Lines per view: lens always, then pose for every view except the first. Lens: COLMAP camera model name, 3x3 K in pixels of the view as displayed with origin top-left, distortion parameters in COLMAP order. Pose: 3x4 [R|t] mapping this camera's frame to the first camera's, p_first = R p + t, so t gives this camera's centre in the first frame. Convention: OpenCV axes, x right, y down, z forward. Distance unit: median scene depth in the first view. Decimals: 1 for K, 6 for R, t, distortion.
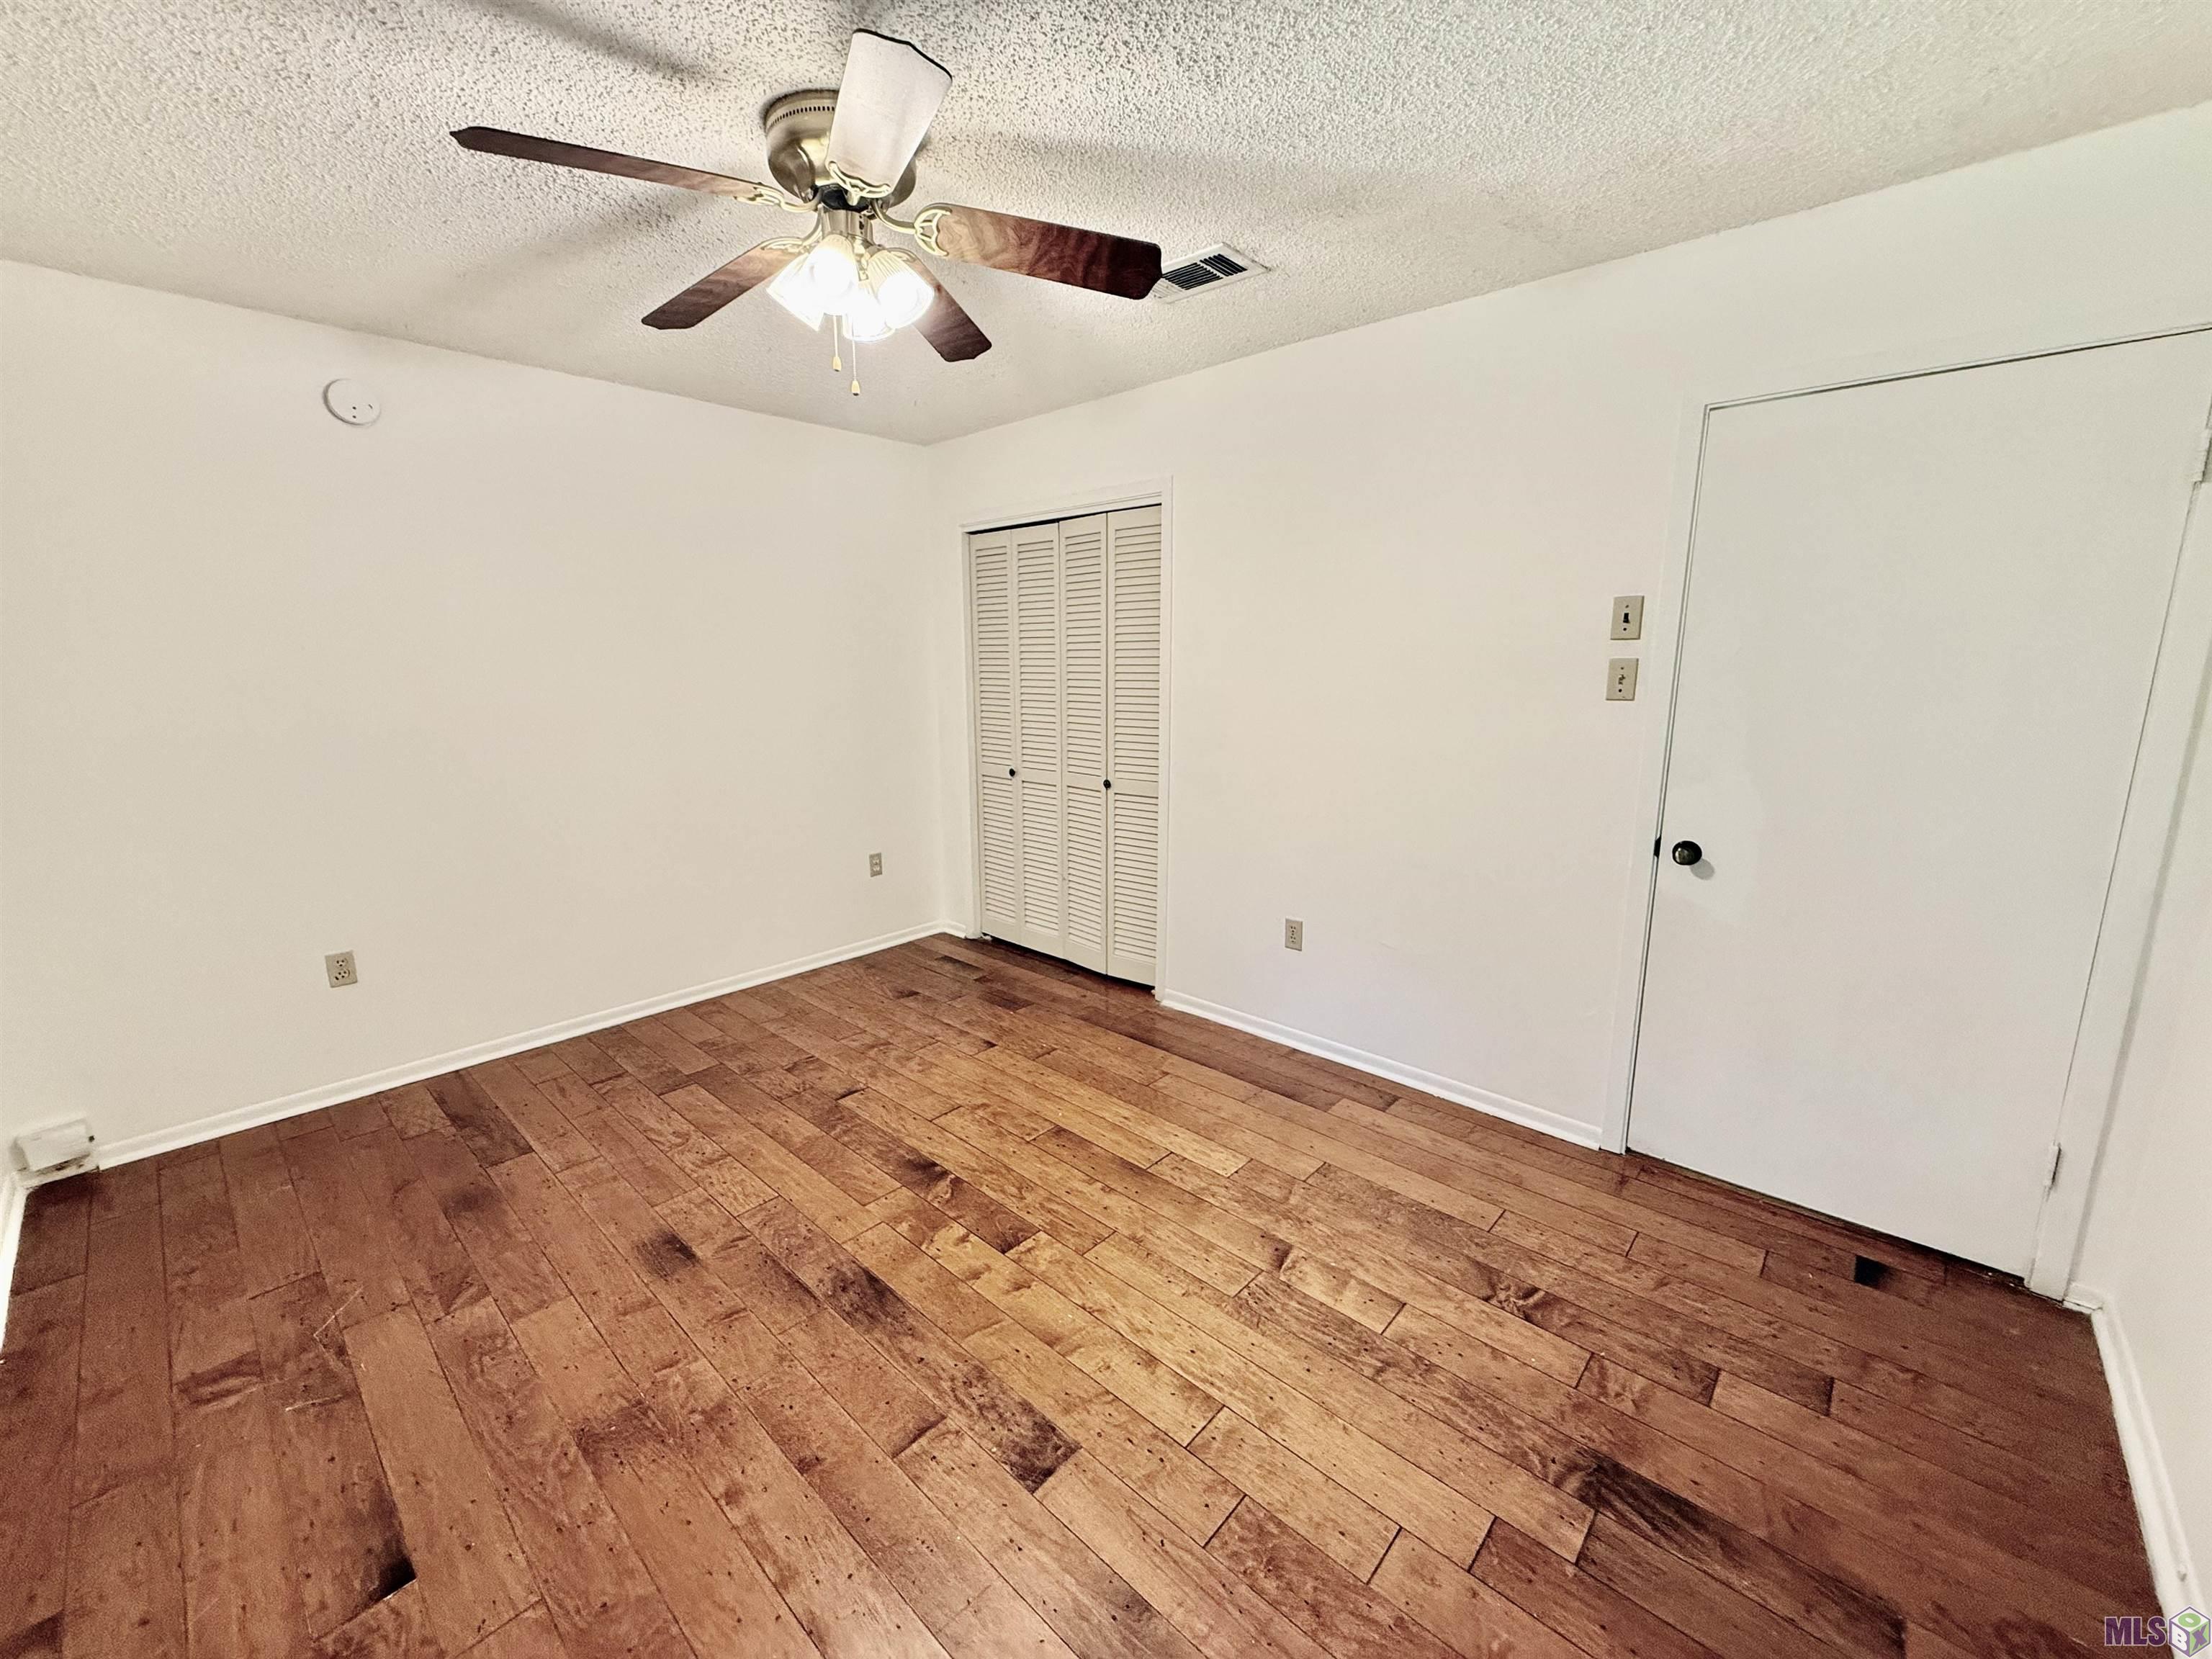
lens RADIAL K [[884.7, 0, 1106.4], [0, 884.7, 827.3], [0, 0, 1]] dist [0.000524, 0.000262]
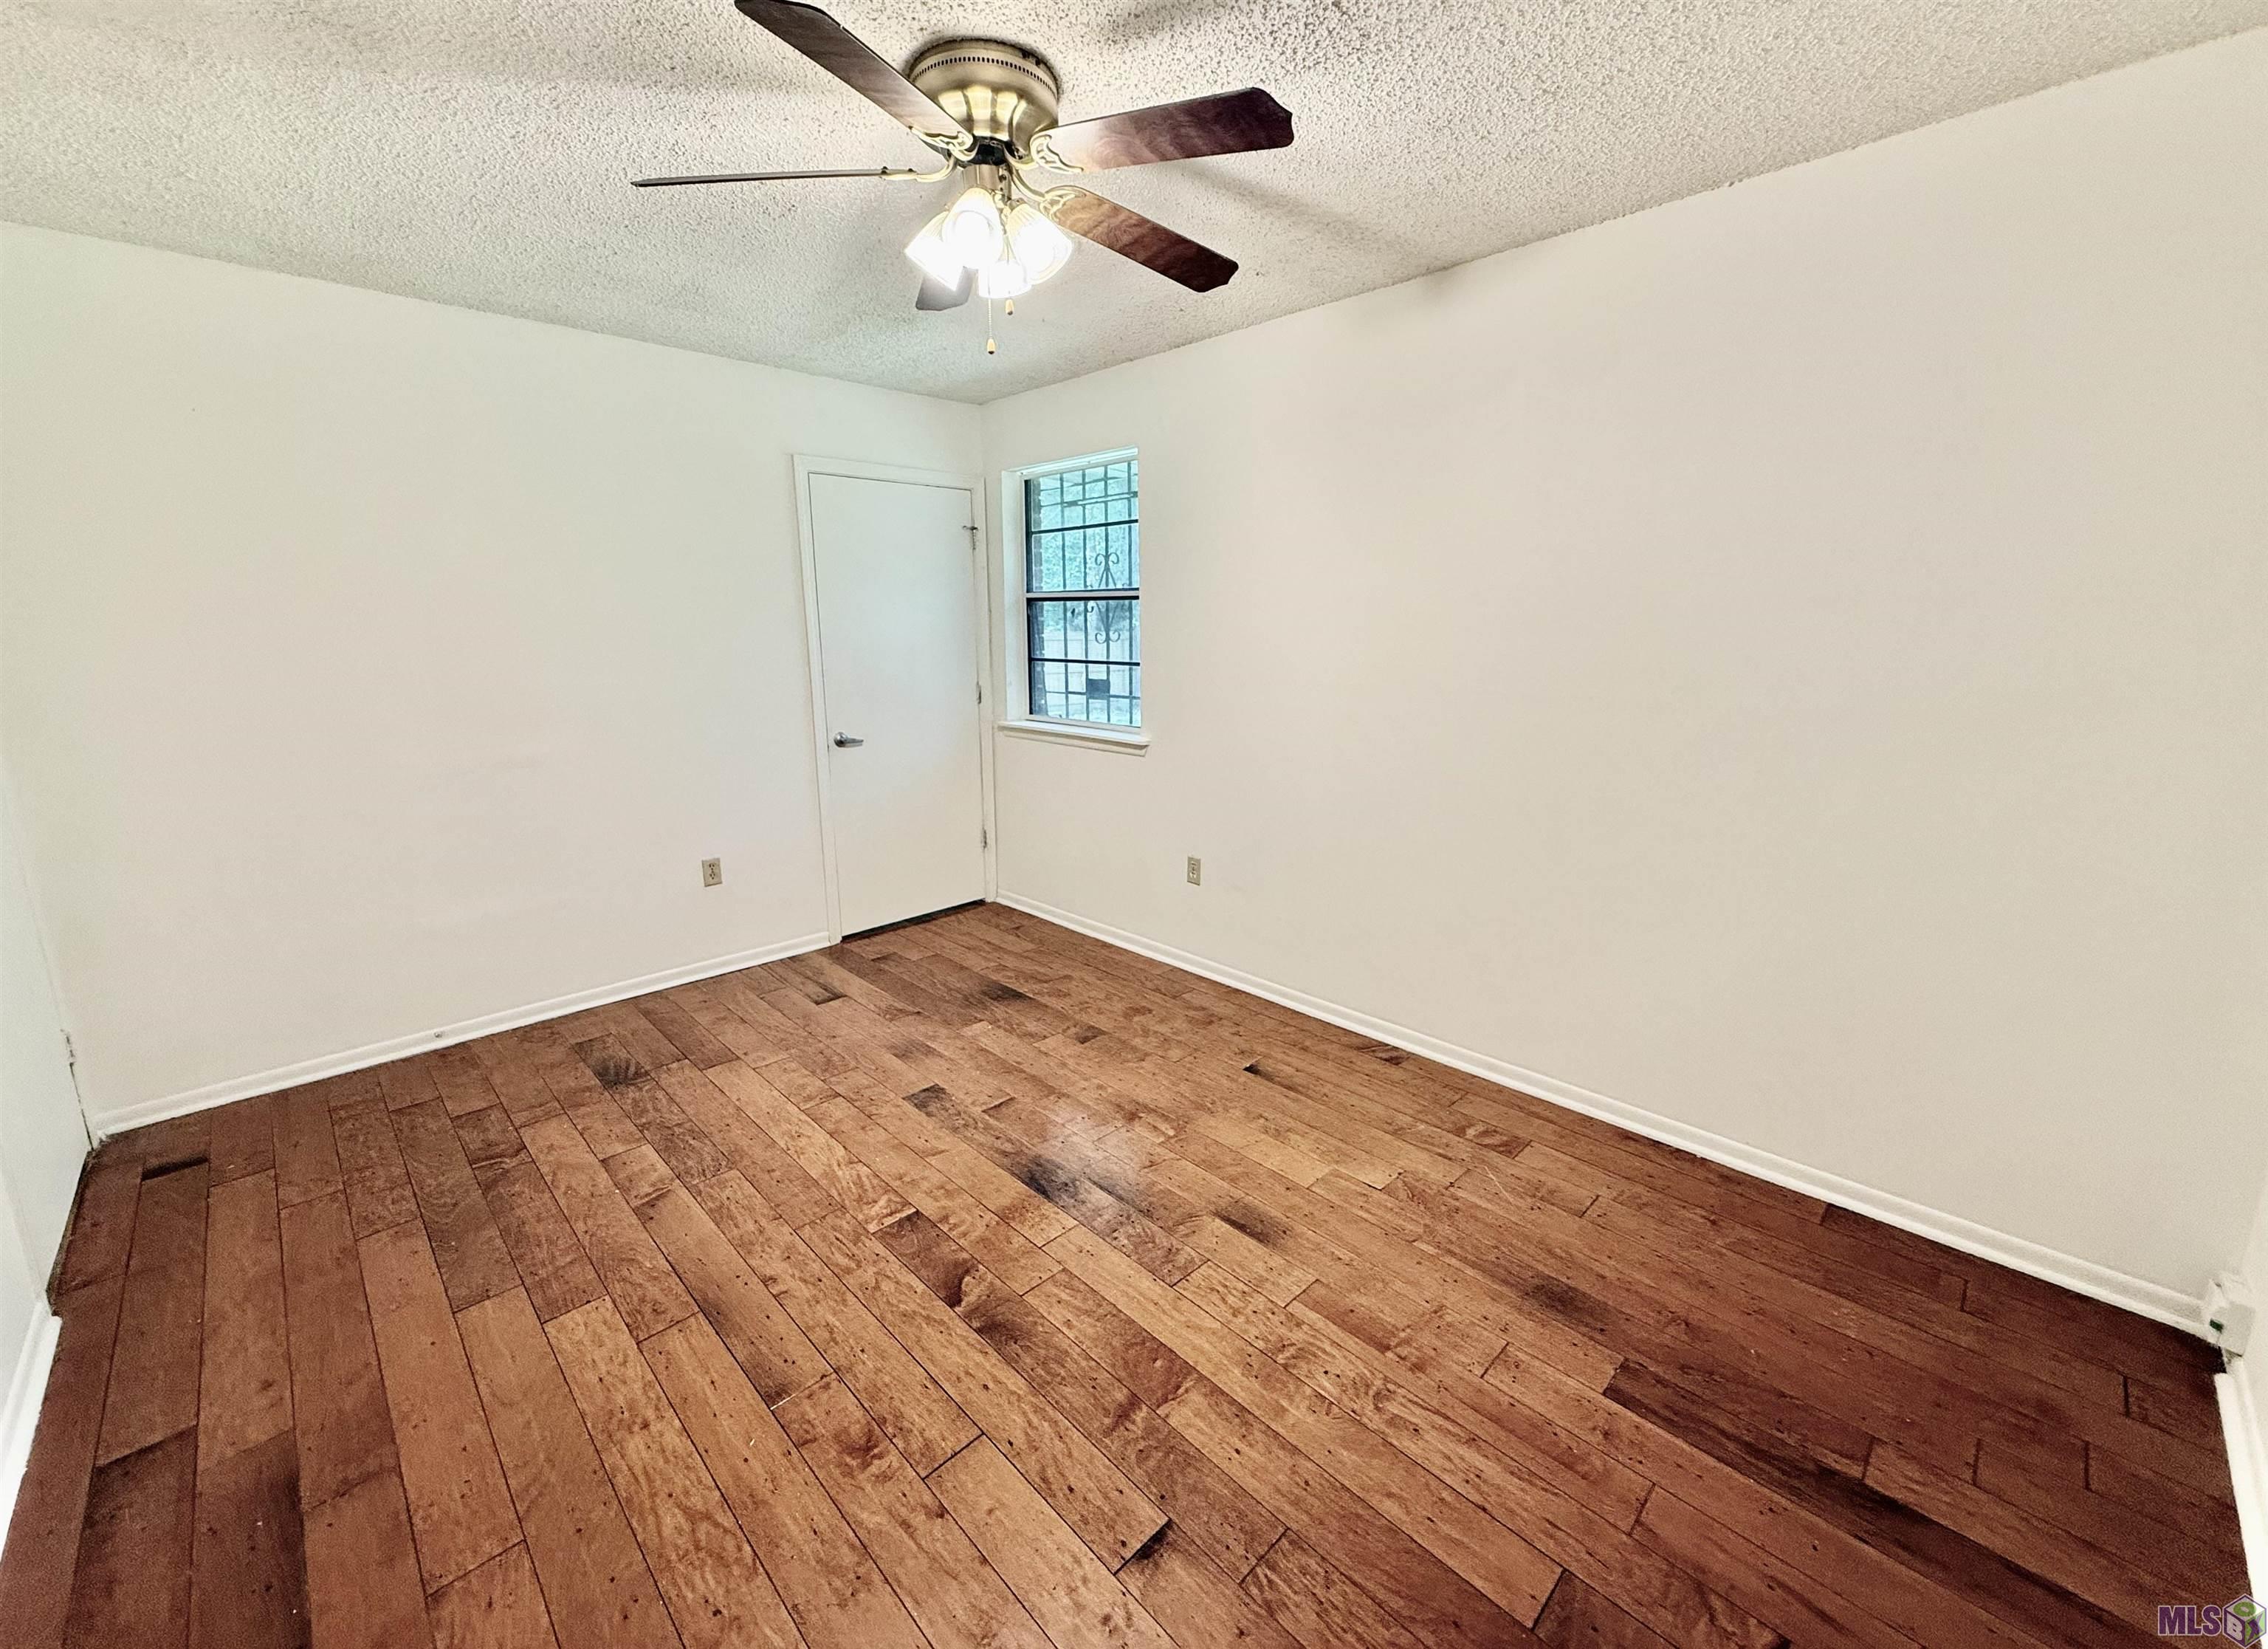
lens RADIAL K [[879.6, 0, 1133.5], [0, 879.6, 822.8], [0, 0, 1]] dist [0.001992, -0.000026]
pose [[-0.998757, -0.001558, 0.049829, -0.397105], [0.018736, 0.914506, 0.404139, -0.316327], [-0.046198, 0.404570, -0.913339, 1.662702]]
